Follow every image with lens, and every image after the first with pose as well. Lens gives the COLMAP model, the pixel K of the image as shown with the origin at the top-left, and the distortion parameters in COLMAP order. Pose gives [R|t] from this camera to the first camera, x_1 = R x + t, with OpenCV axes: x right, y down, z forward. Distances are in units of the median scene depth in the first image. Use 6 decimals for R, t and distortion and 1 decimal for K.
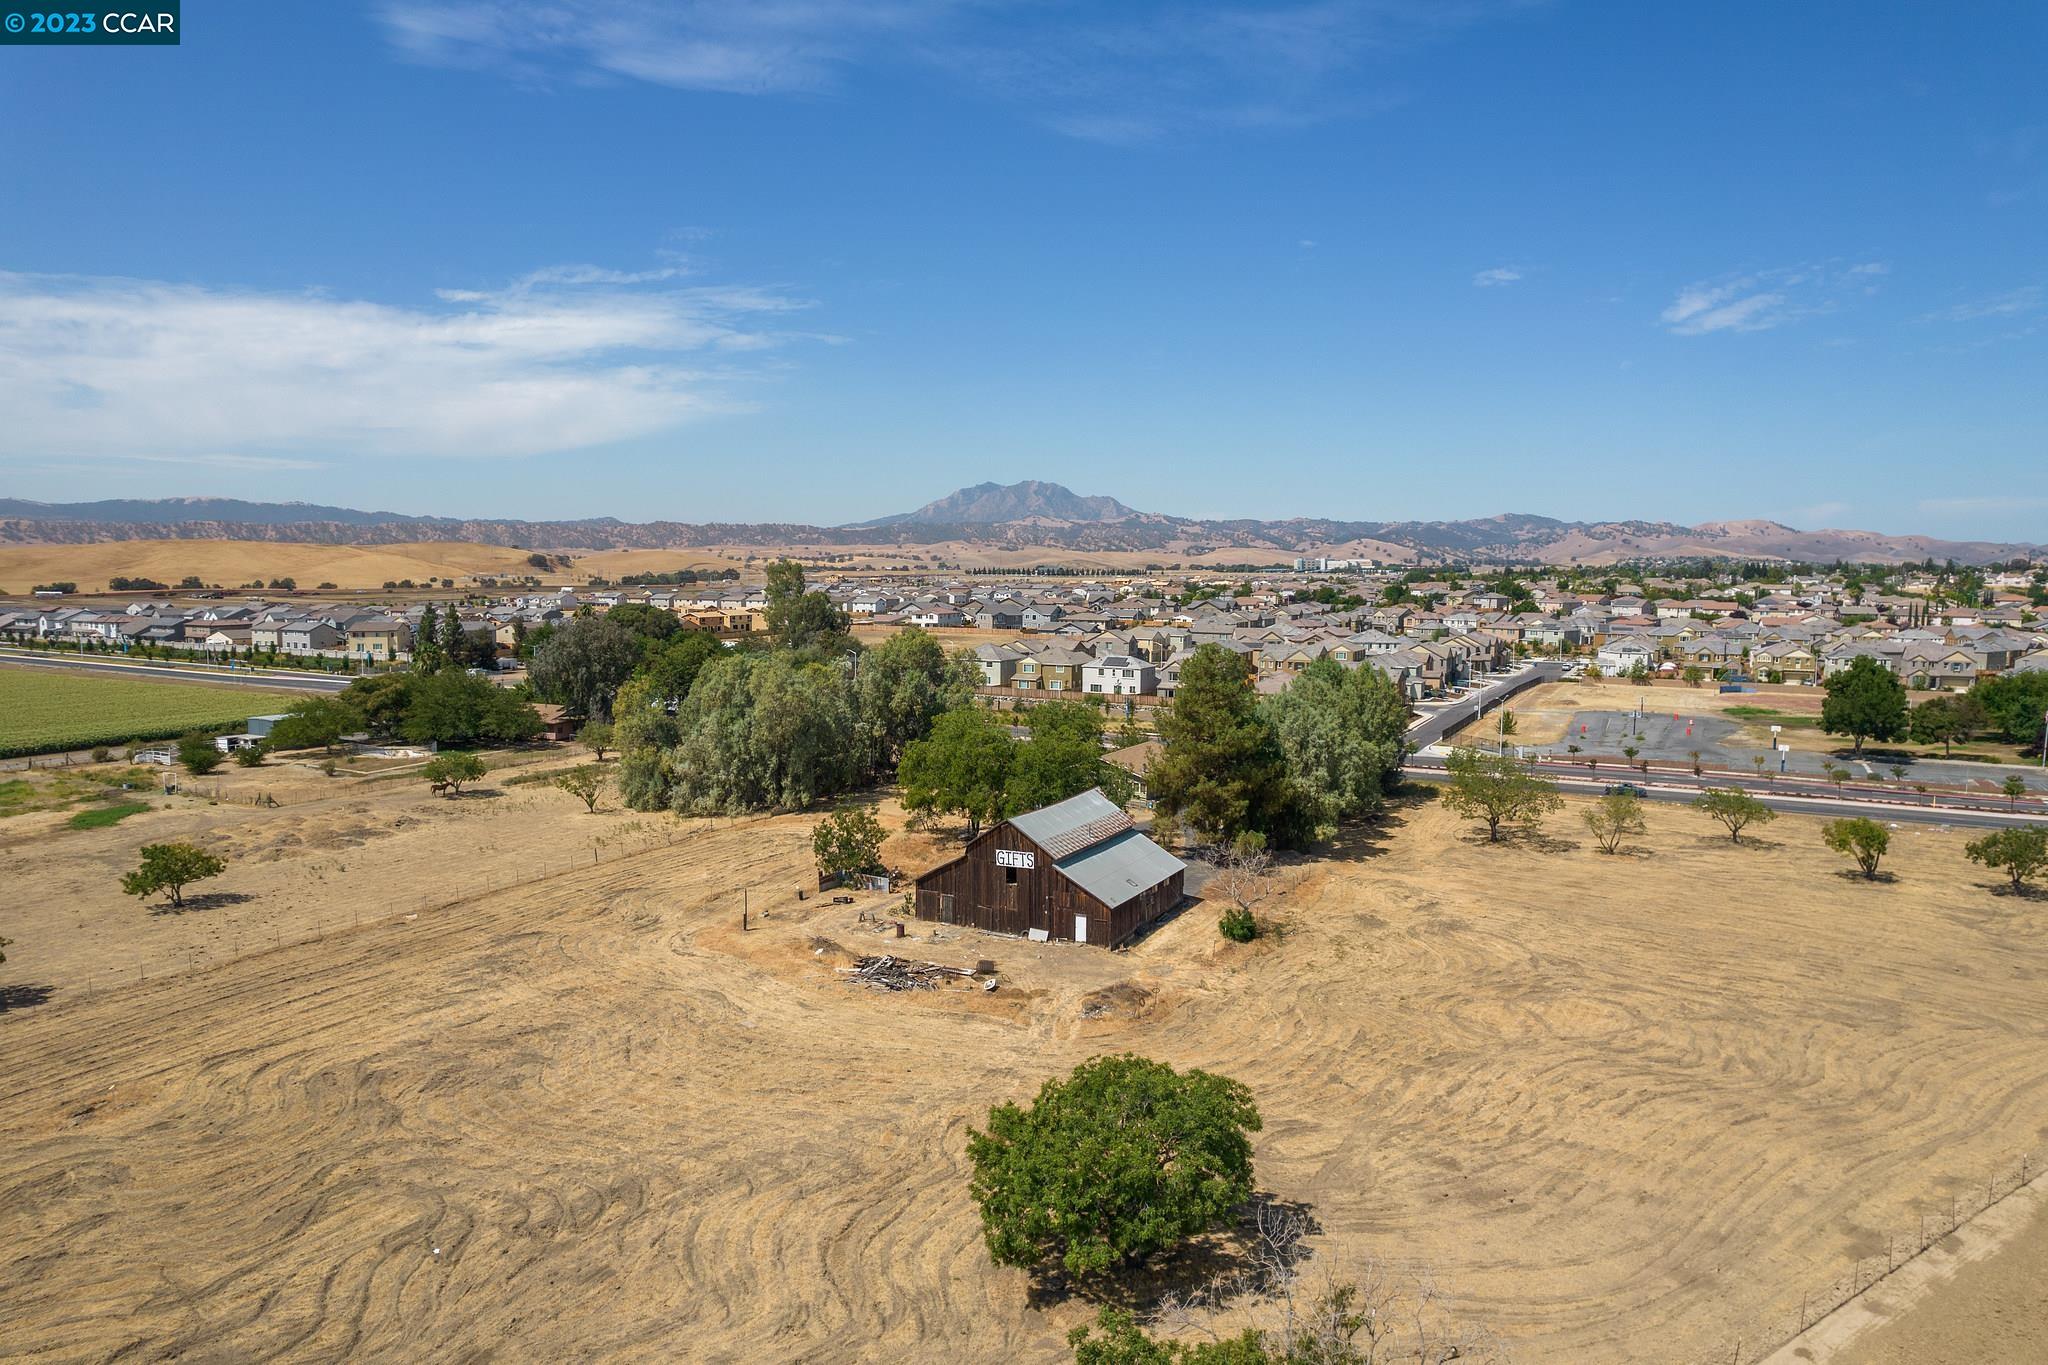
lens RADIAL K [[1308.2, 0, 1030.7], [0, 1308.2, 689.4], [0, 0, 1]] dist [-0.073818, 0.063468]
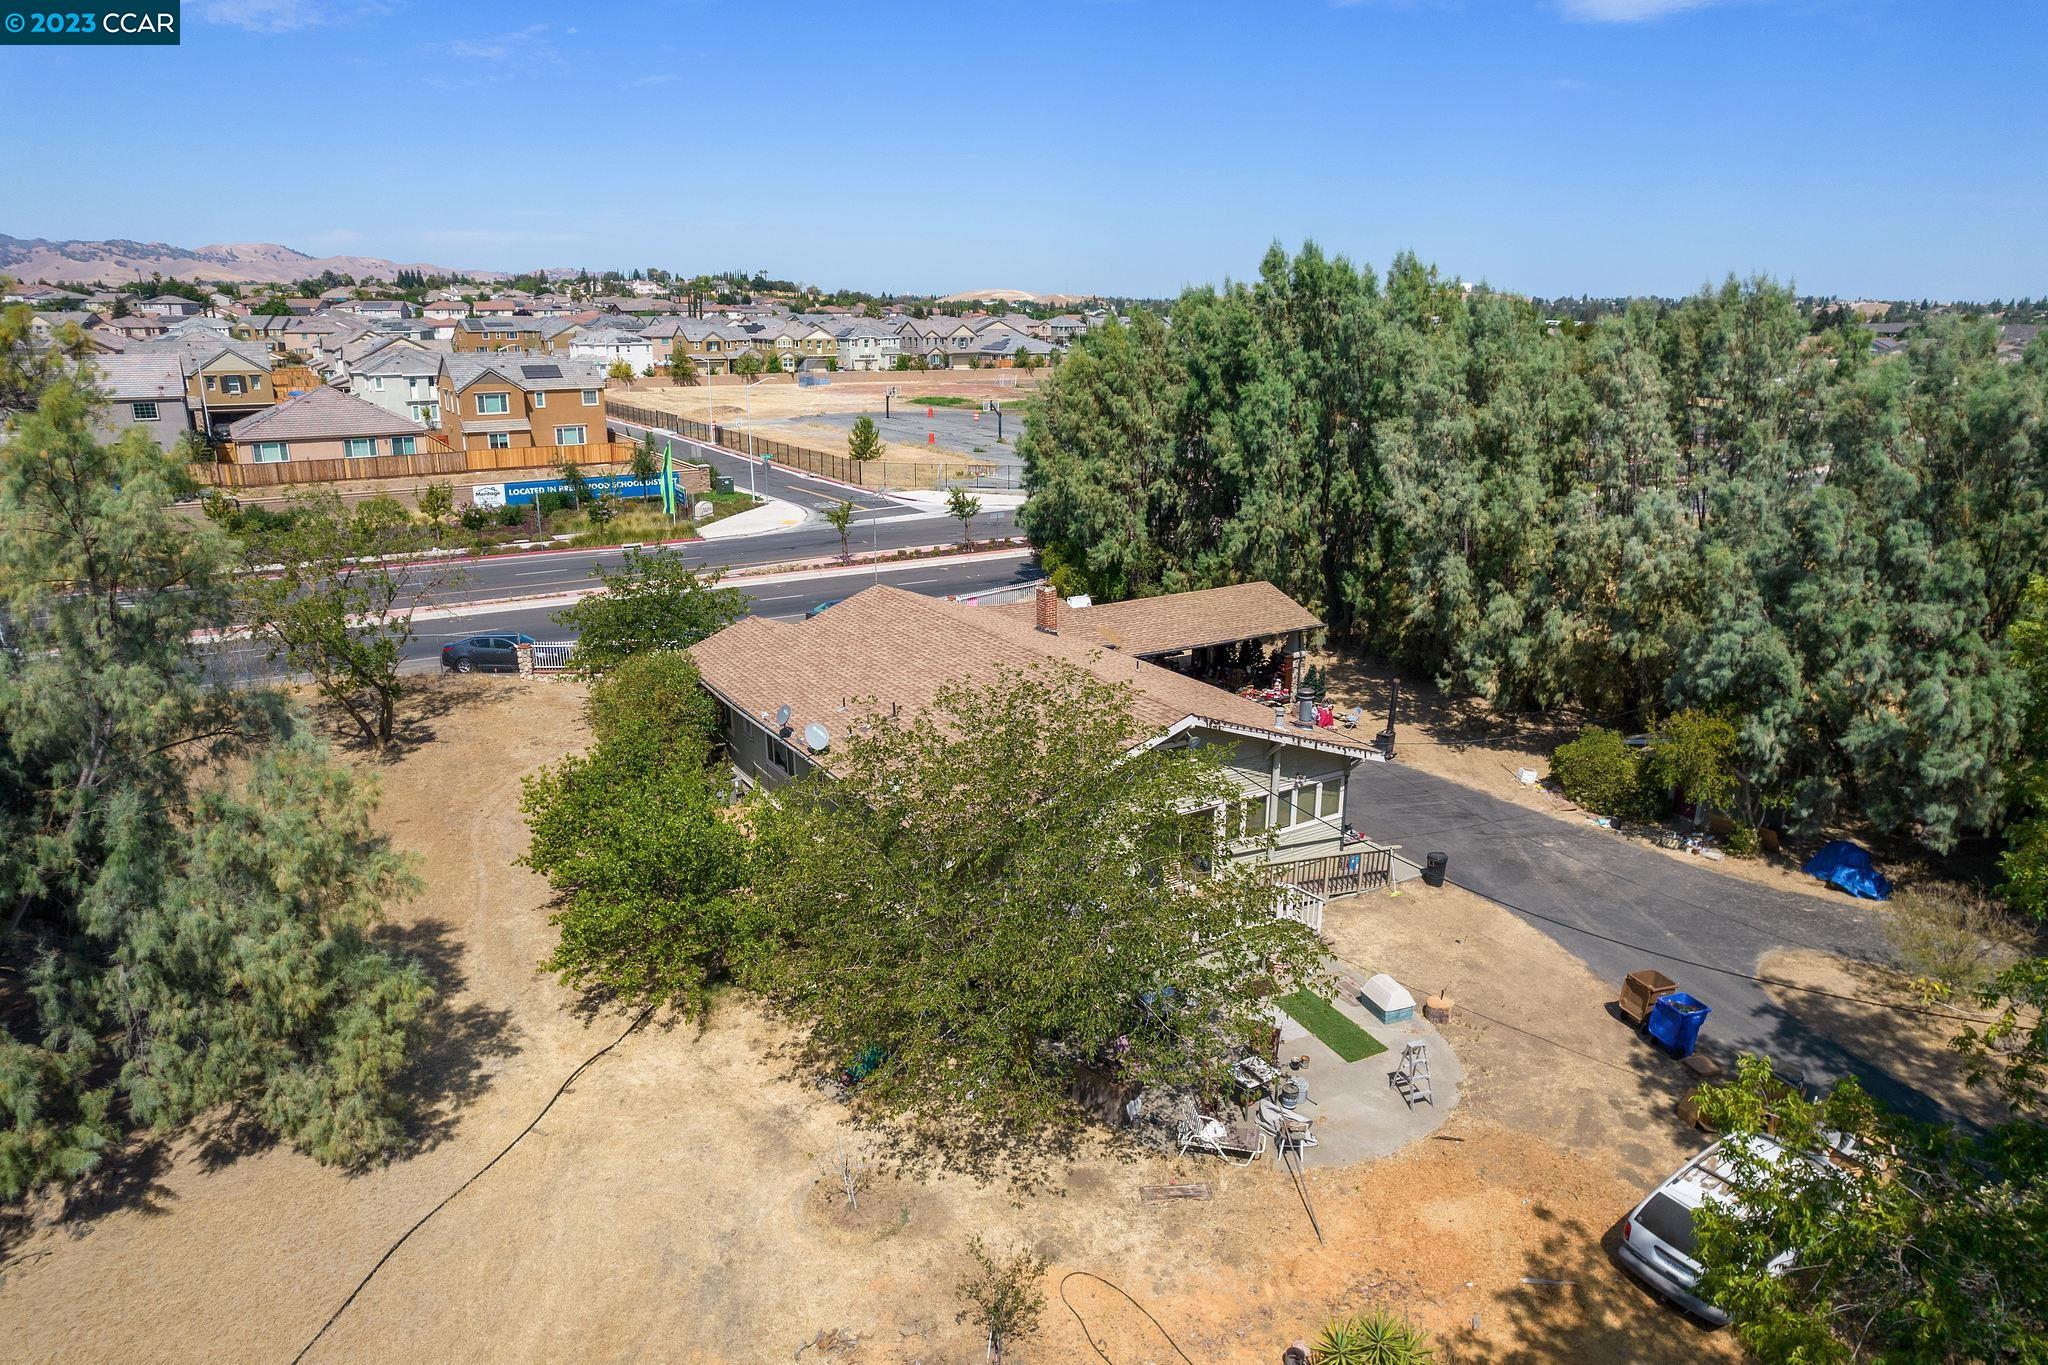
lens RADIAL K [[1308.2, 0, 1030.7], [0, 1308.2, 689.4], [0, 0, 1]] dist [-0.073818, 0.063468]
pose [[0.511934, -0.248411, 0.822324, -0.134149], [0.078222, 0.966779, 0.243351, -0.001385], [-0.855456, -0.060256, 0.514358, 1.030879]]
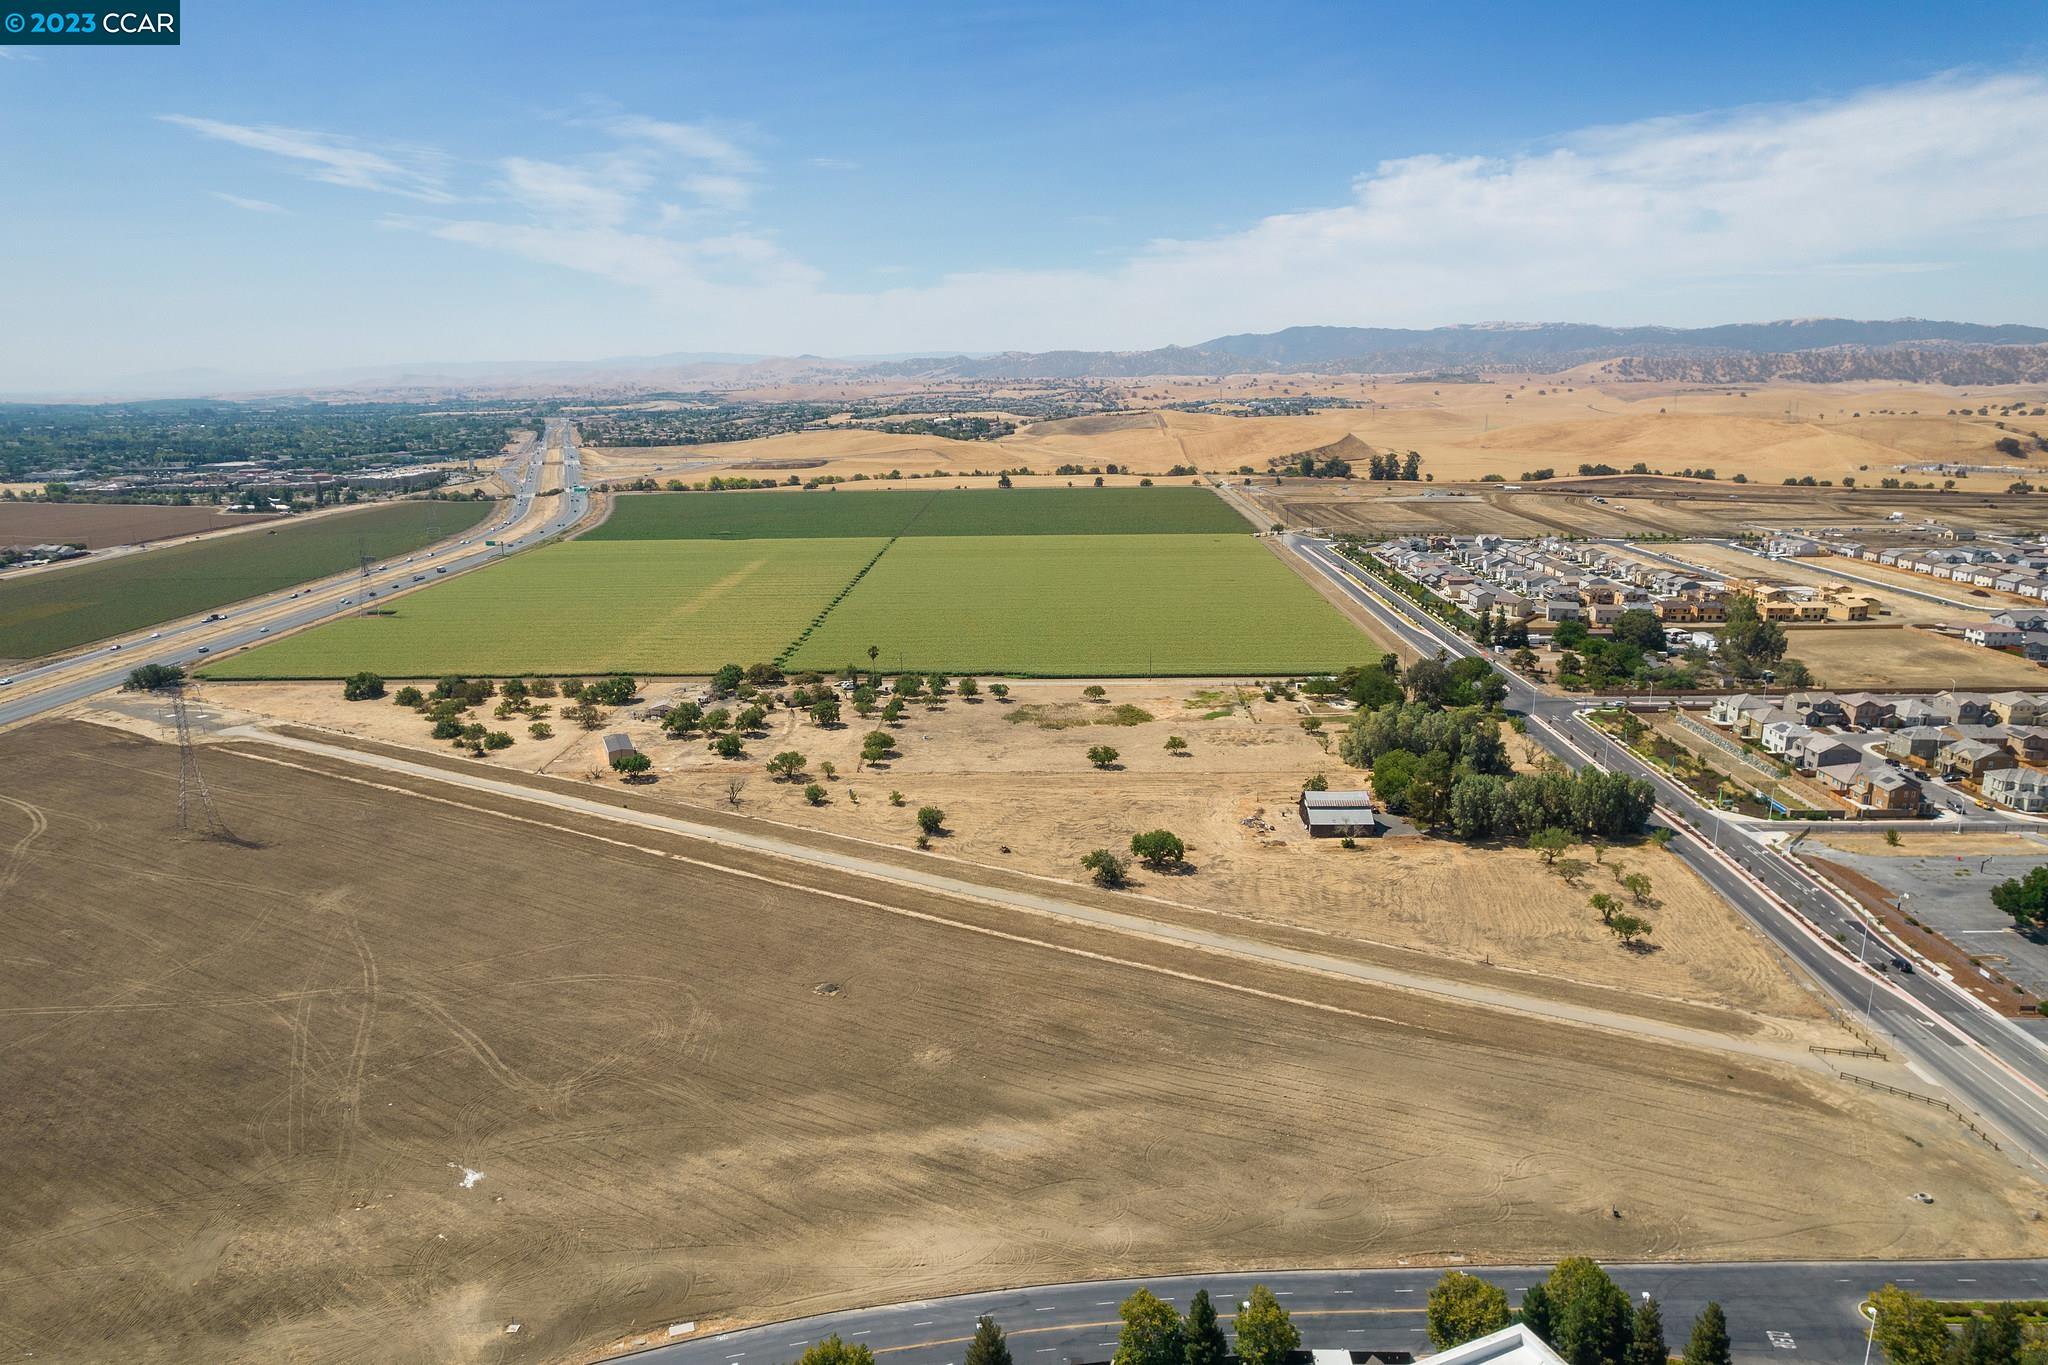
lens RADIAL K [[1313.3, 0, 1029.1], [0, 1313.3, 676.1], [0, 0, 1]] dist [-0.083864, 0.077637]
pose [[0.443620, 0.192651, -0.875264, 1.858792], [-0.075563, 0.981185, 0.177667, -0.533386], [0.893024, -0.012679, 0.449831, -0.820833]]
